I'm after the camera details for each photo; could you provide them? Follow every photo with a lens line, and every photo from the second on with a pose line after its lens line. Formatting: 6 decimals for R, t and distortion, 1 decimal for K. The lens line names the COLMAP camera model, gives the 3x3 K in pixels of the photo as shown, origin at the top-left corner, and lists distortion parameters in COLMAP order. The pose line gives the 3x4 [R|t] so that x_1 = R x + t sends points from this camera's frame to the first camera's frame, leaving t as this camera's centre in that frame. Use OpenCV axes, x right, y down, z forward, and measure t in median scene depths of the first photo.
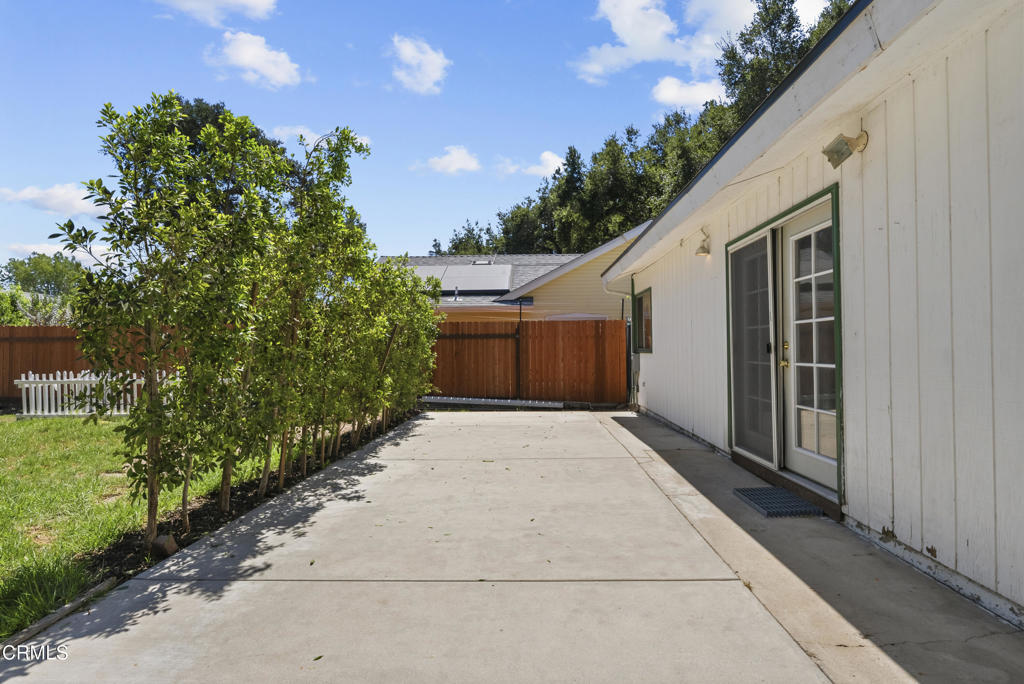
lens RADIAL K [[502.7, 0, 512.0], [0, 502.7, 342.0], [0, 0, 1]] dist [-0.000465, -0.000064]
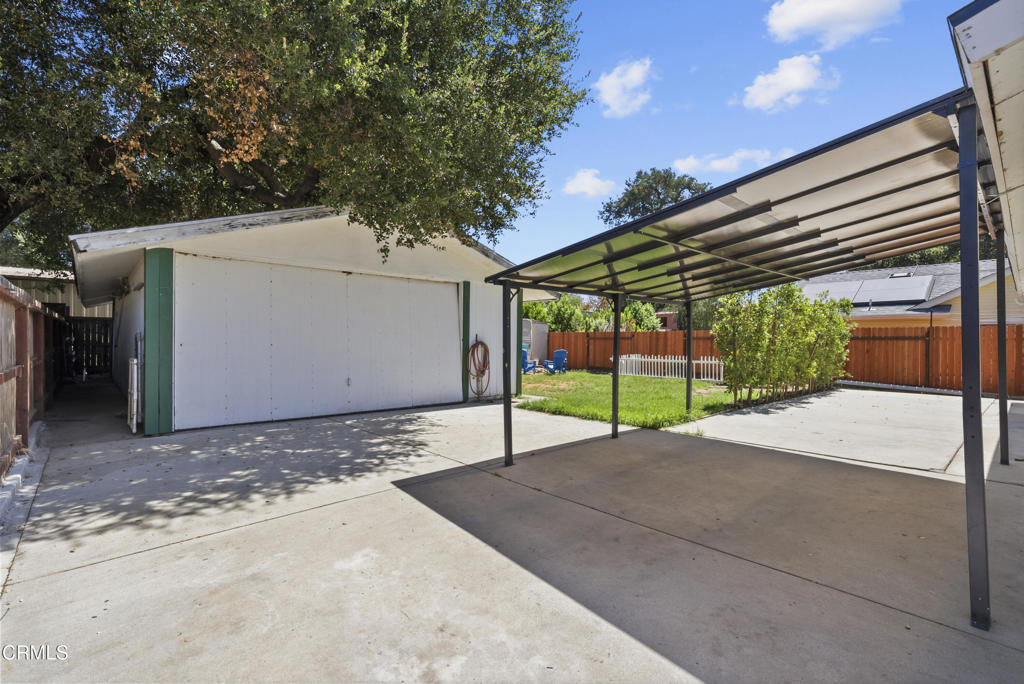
lens RADIAL K [[458.4, 0, 512.0], [0, 458.4, 342.0], [0, 0, 1]] dist [0.001209, 0.000140]
pose [[0.696464, 0.011980, -0.717492, 0.112567], [-0.003960, 0.999910, 0.012851, -0.013240], [0.717581, -0.006109, 0.696448, -0.576038]]
